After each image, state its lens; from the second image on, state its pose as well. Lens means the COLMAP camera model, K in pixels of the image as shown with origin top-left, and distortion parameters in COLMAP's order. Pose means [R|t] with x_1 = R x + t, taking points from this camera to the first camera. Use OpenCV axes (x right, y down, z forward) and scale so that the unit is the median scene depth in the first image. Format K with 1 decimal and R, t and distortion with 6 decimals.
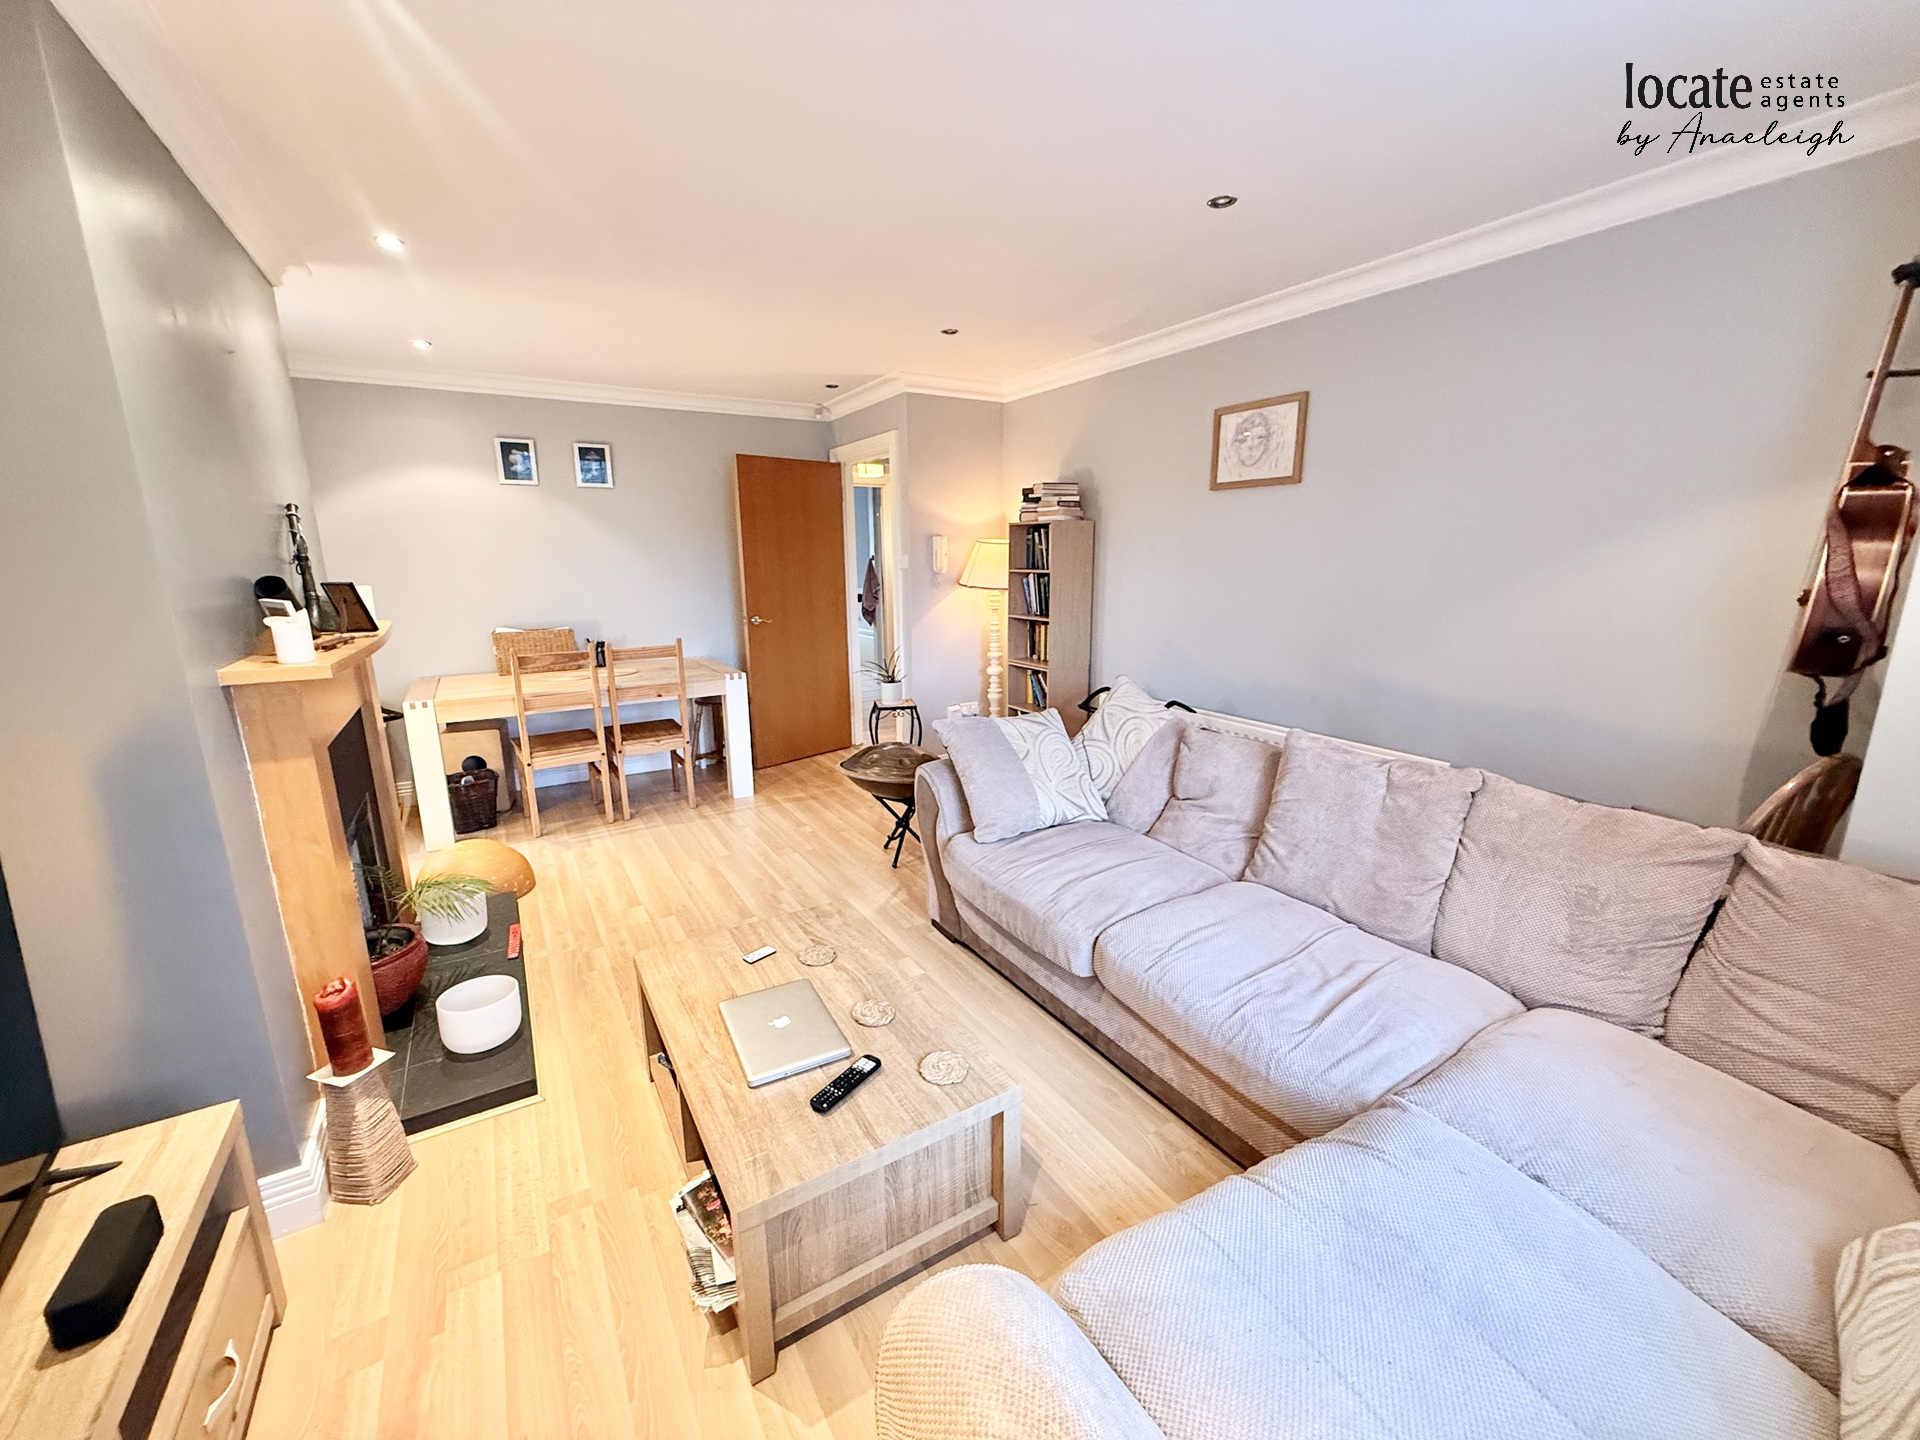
lens RADIAL K [[757.5, 0, 952.2], [0, 757.5, 721.2], [0, 0, 1]] dist [-0.005030, 0.000309]
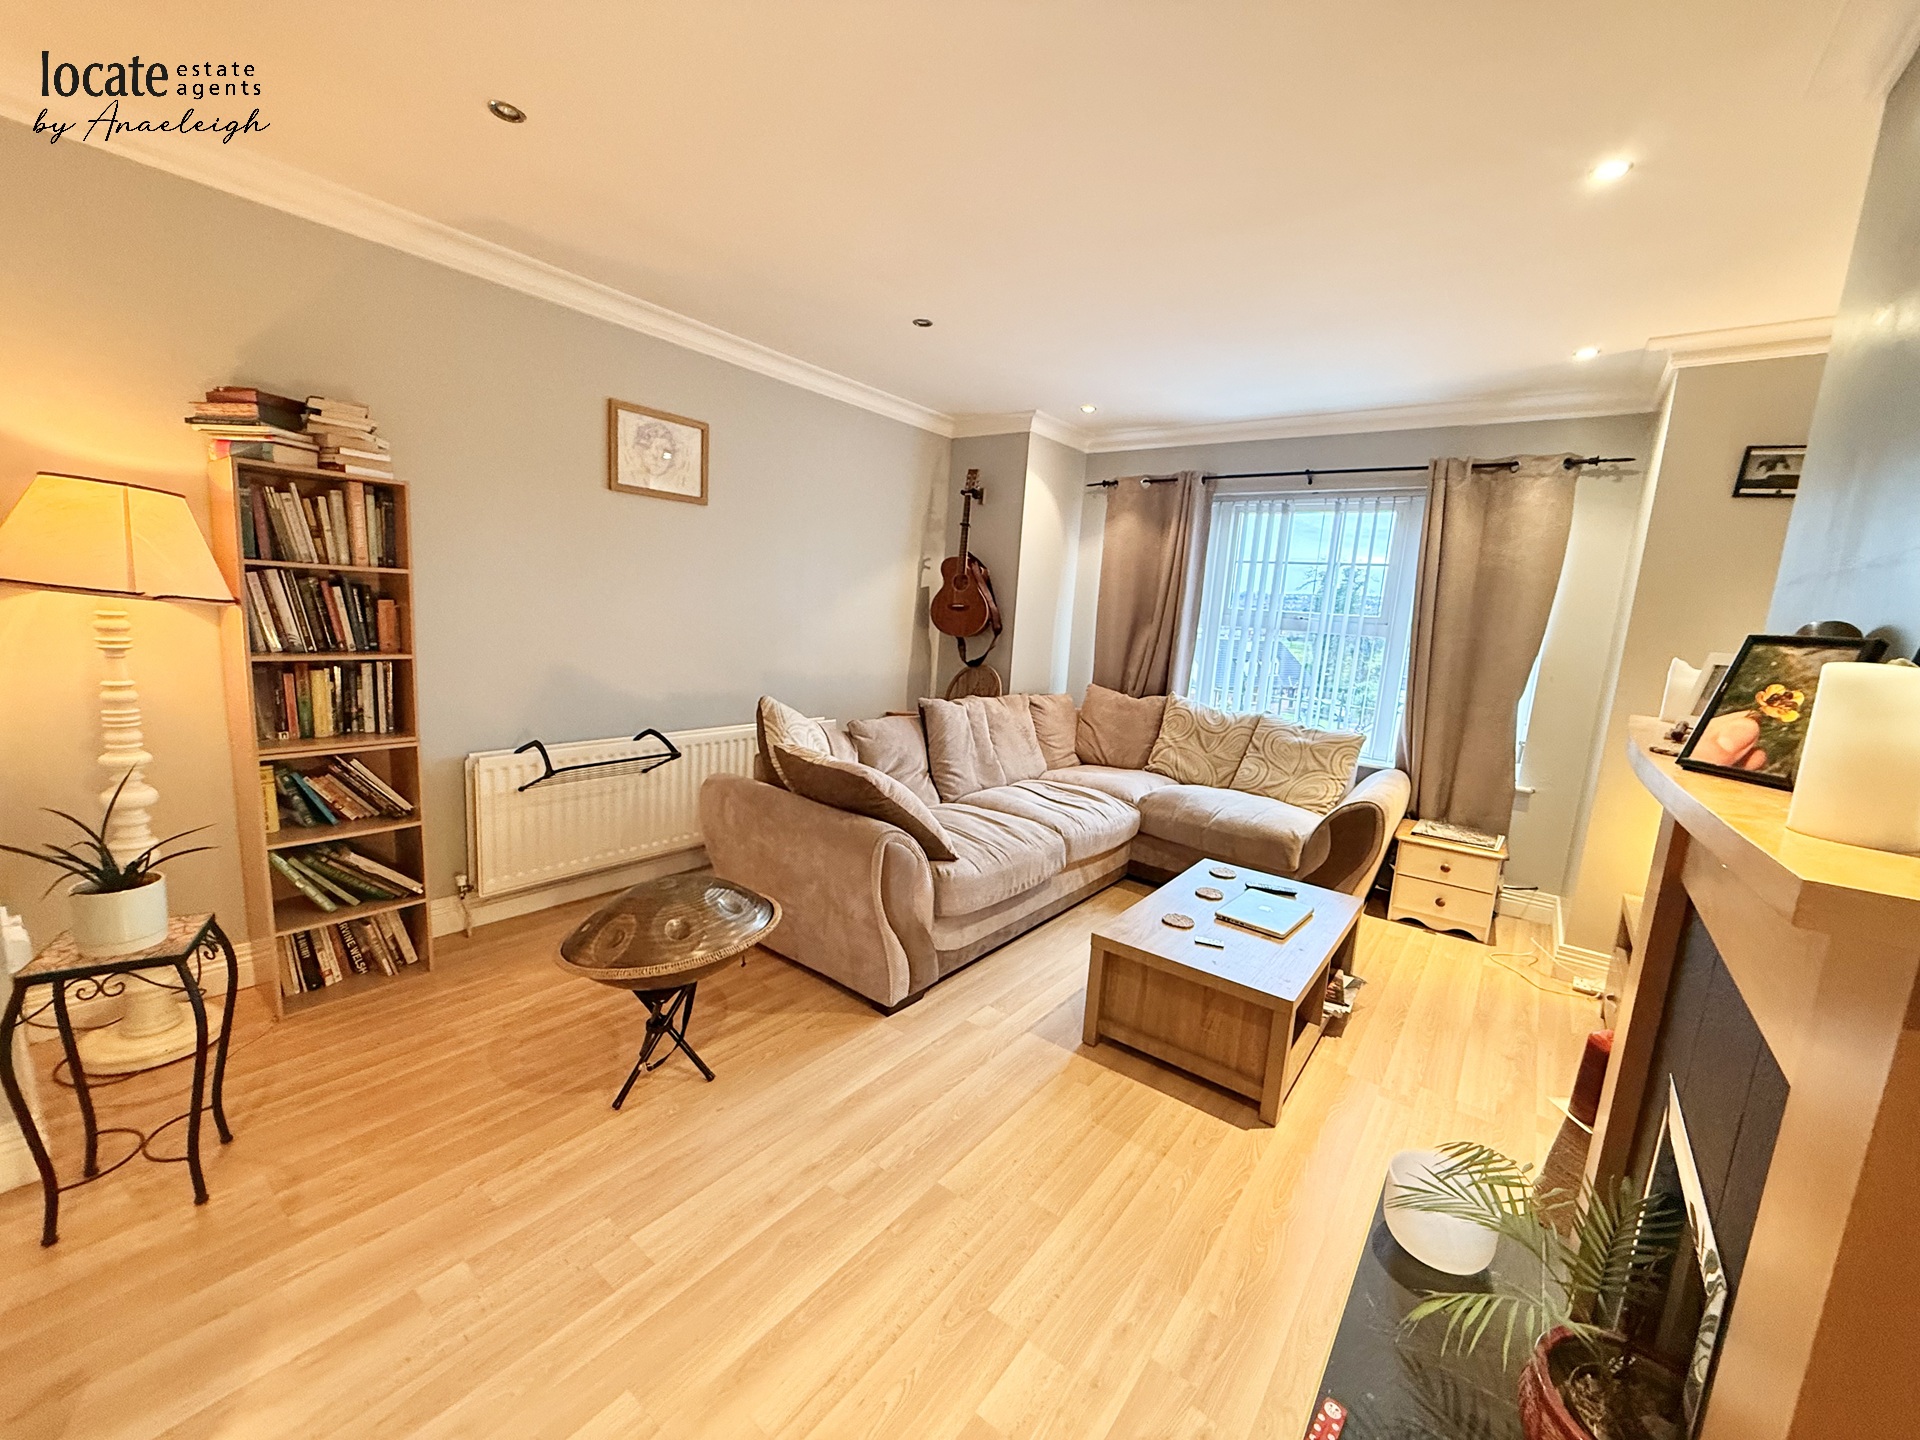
lens RADIAL K [[757.5, 0, 946.3], [0, 757.5, 721.7], [0, 0, 1]] dist [-0.005030, 0.000309]
pose [[-0.347696, -0.162797, 0.923366, -0.688702], [0.137727, 0.965260, 0.222045, -0.196968], [-0.927437, 0.204377, -0.313196, 1.026040]]
